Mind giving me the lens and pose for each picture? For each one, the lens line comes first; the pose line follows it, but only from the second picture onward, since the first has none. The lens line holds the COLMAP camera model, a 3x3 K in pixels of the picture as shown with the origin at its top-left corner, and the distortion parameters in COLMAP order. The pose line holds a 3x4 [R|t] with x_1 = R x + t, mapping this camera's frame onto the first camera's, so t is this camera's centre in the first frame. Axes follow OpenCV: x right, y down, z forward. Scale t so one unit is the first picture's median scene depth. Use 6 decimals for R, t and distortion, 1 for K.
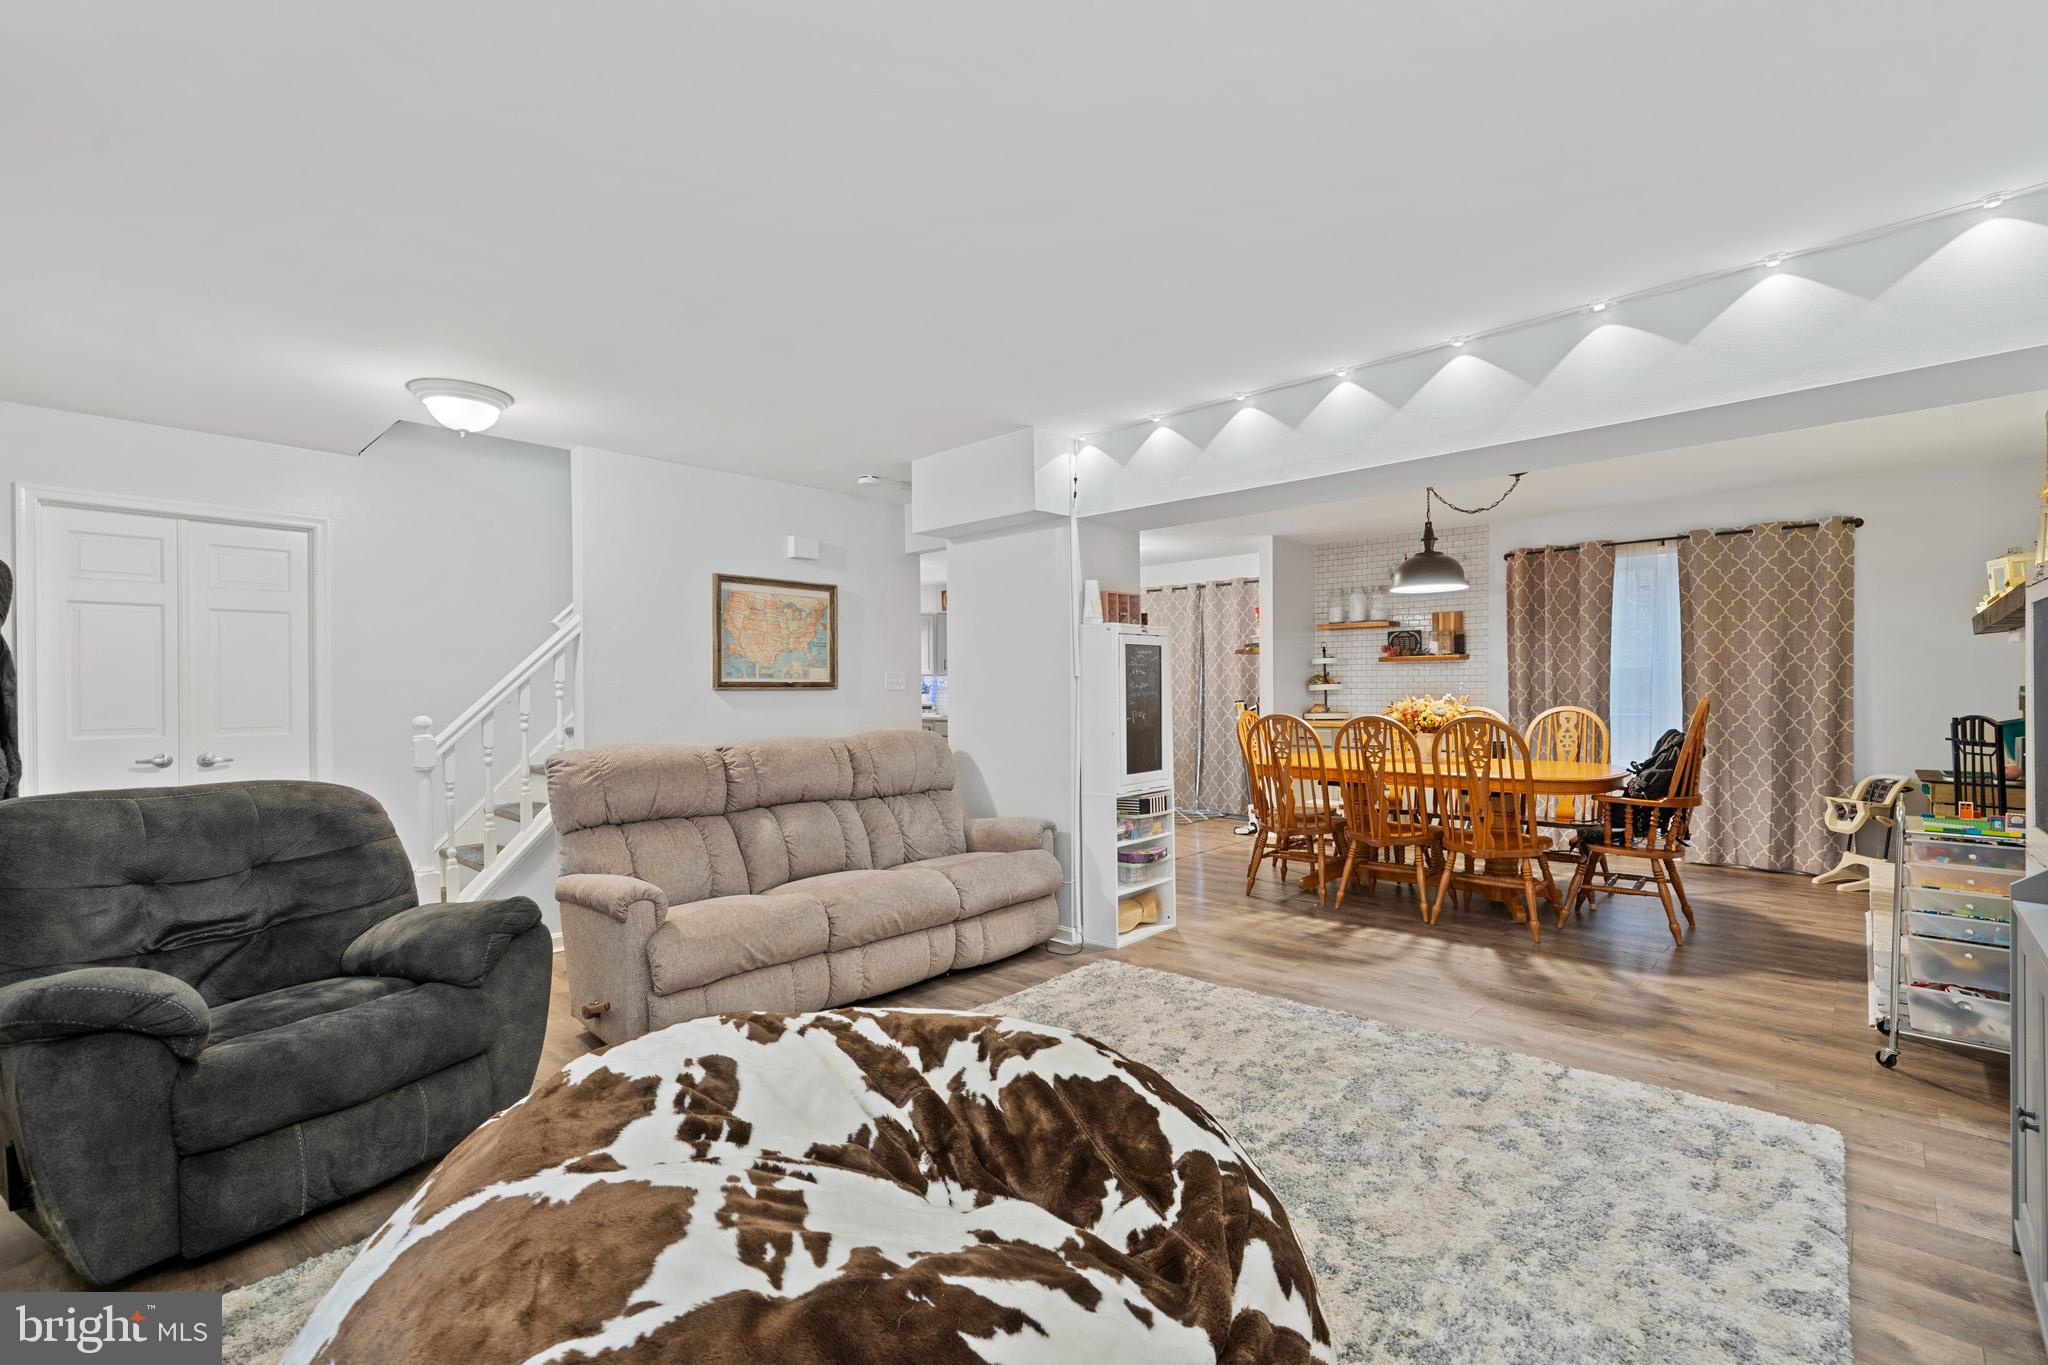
lens RADIAL K [[911.5, 0, 1028.6], [0, 911.5, 685.4], [0, 0, 1]] dist [0.000097, -0.000307]
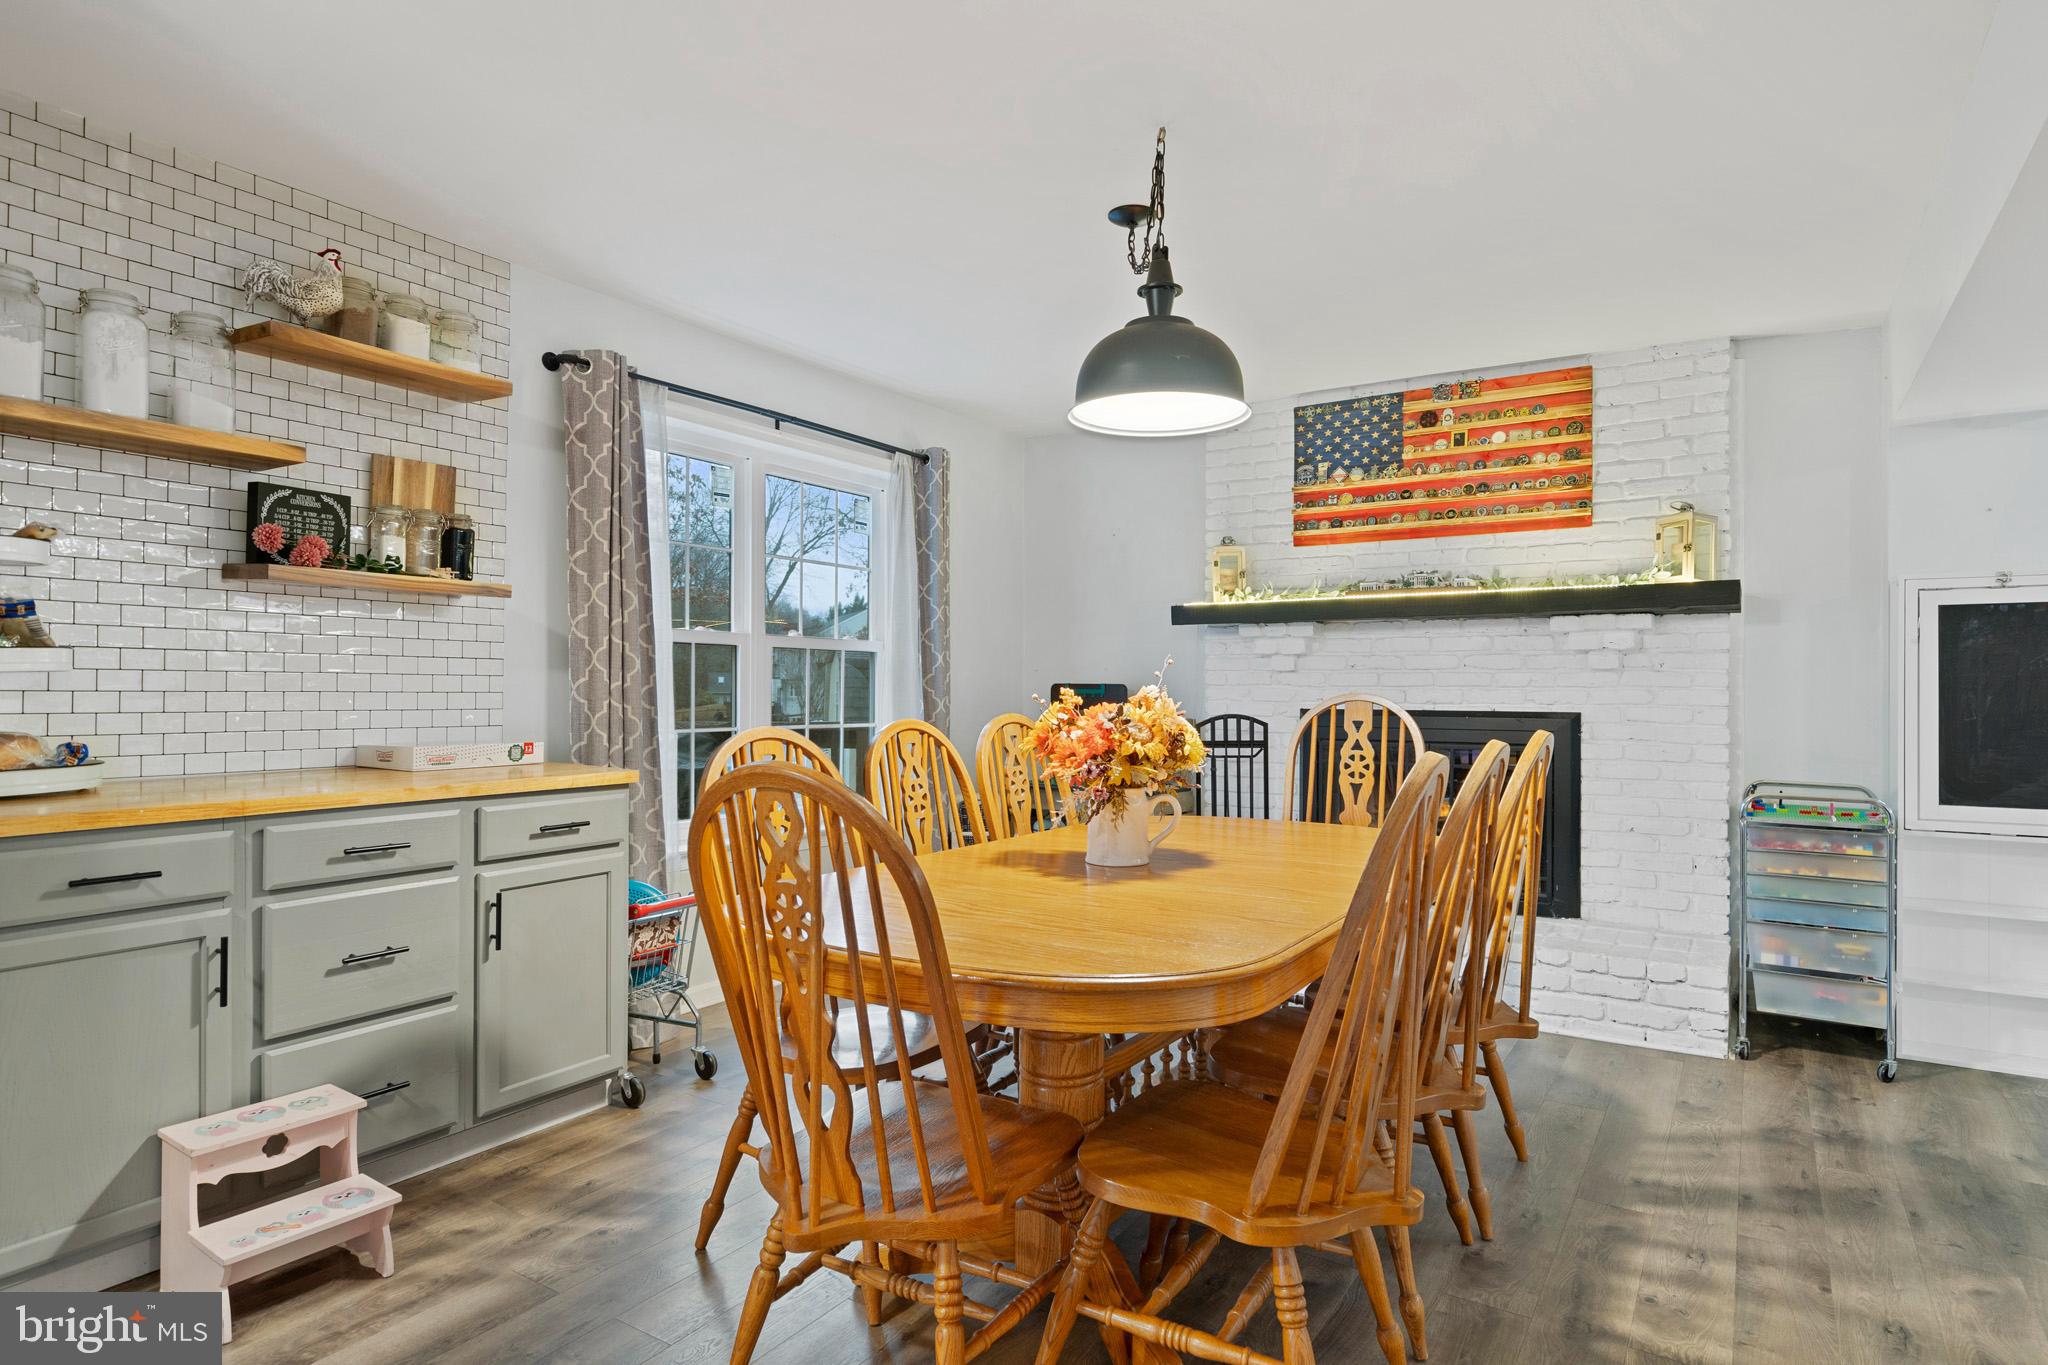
lens RADIAL K [[1114.9, 0, 1043.0], [0, 1114.9, 683.5], [0, 0, 1]] dist [0.000880, 0.000243]
pose [[-0.188446, 0.013293, 0.981994, -0.020539], [-0.006117, 0.999873, -0.014709, 0.015681], [-0.982064, -0.008778, -0.188341, 1.165074]]
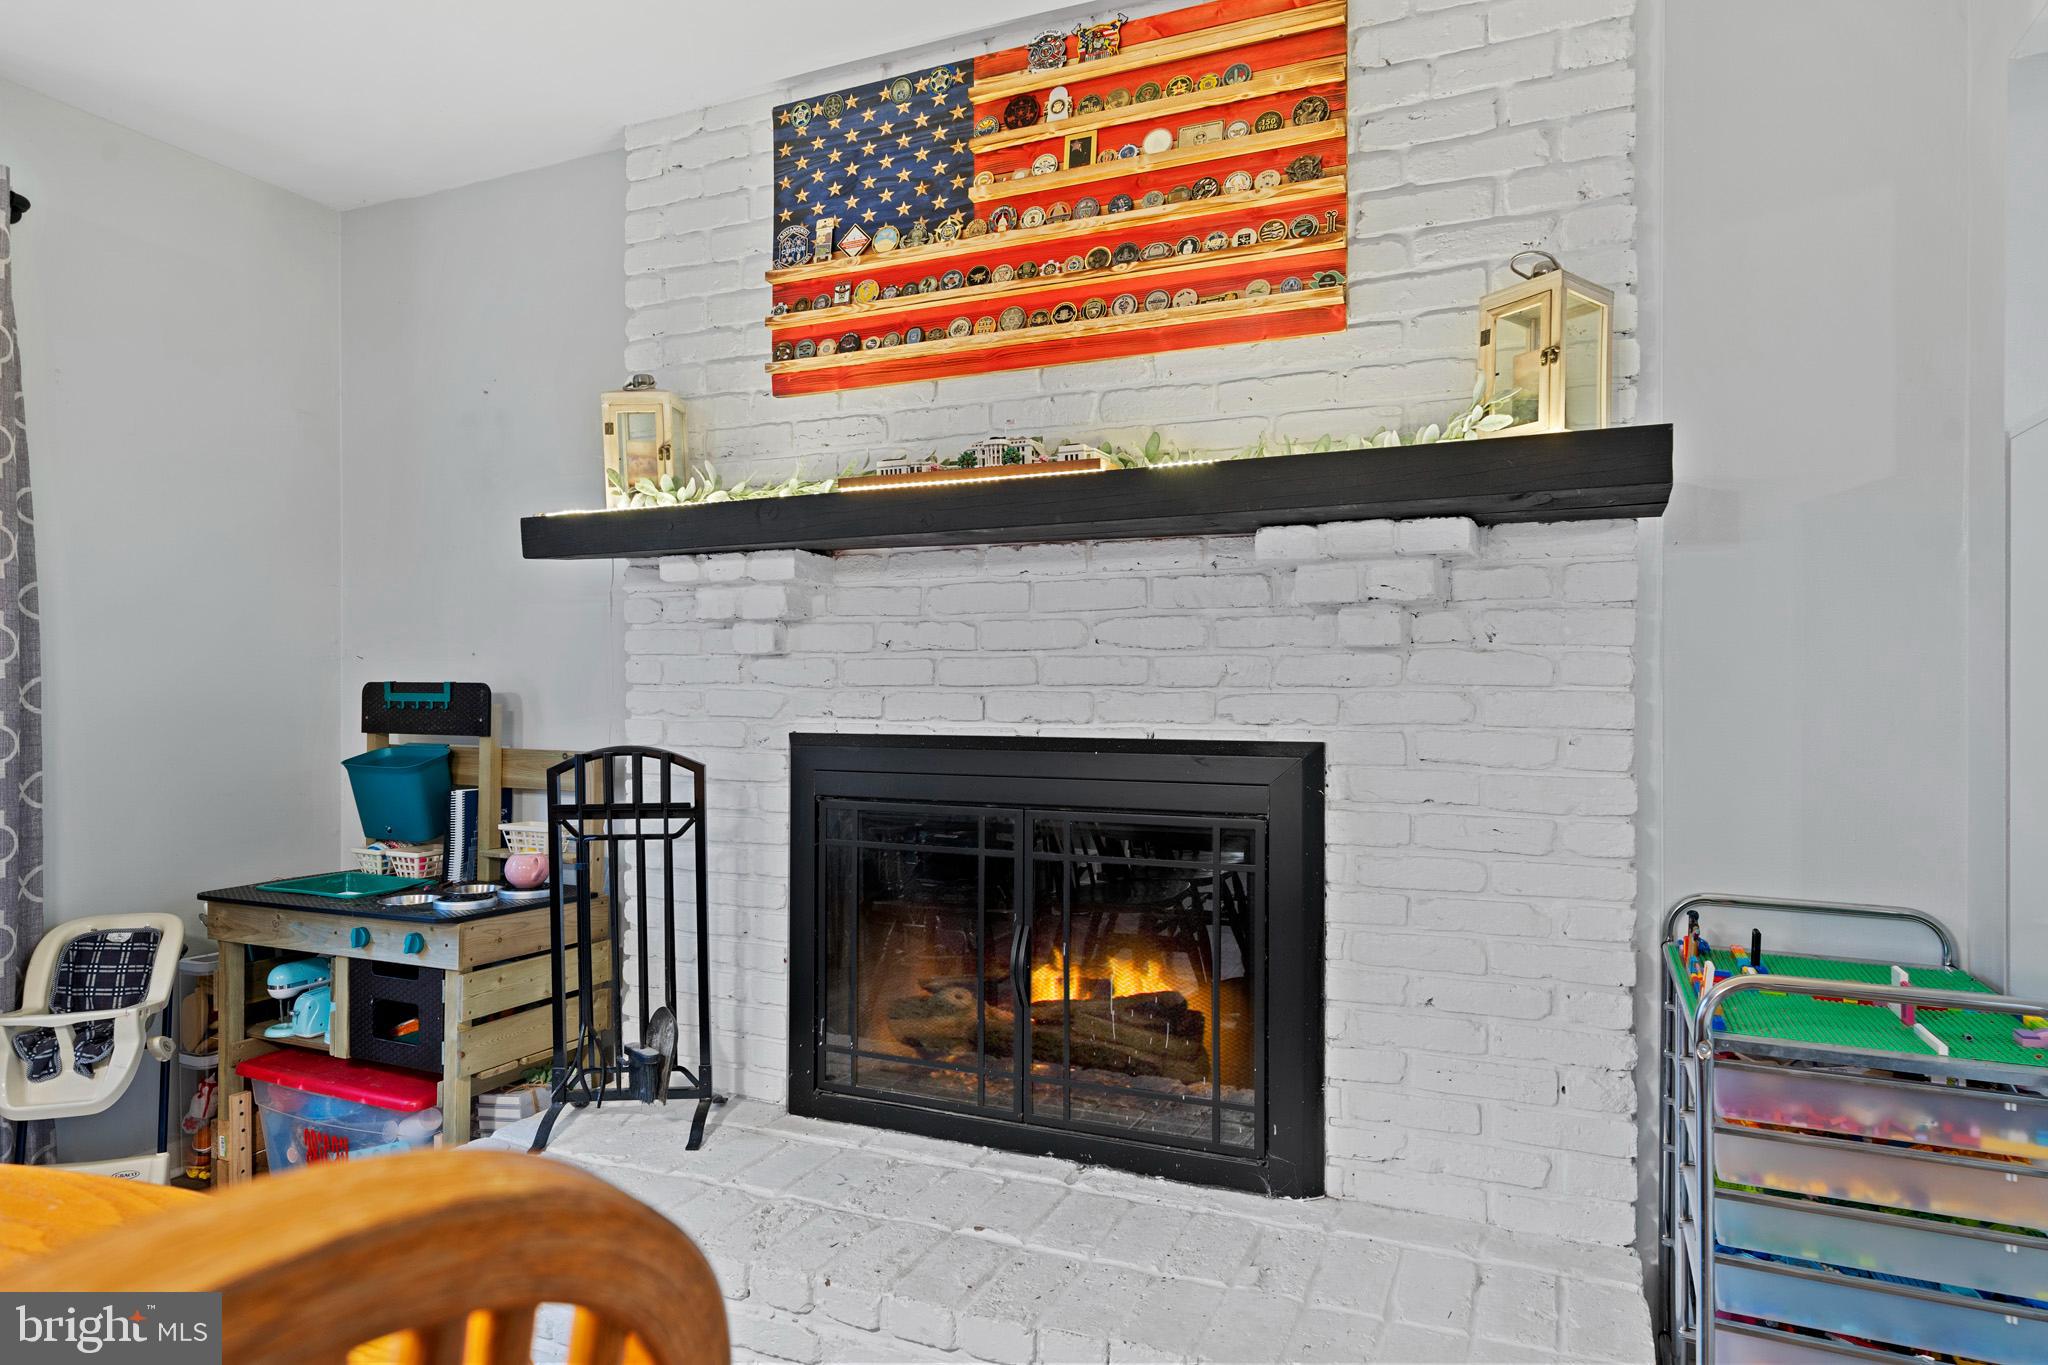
lens RADIAL K [[1228.8, 0, 1006.1], [0, 1228.8, 687.0], [0, 0, 1]] dist [0.000892, 0.001698]
pose [[-0.326521, 0.012768, 0.945104, 0.363195], [-0.002904, 0.999890, -0.014511, 0.010129], [-0.945185, -0.007482, -0.326448, 0.851527]]
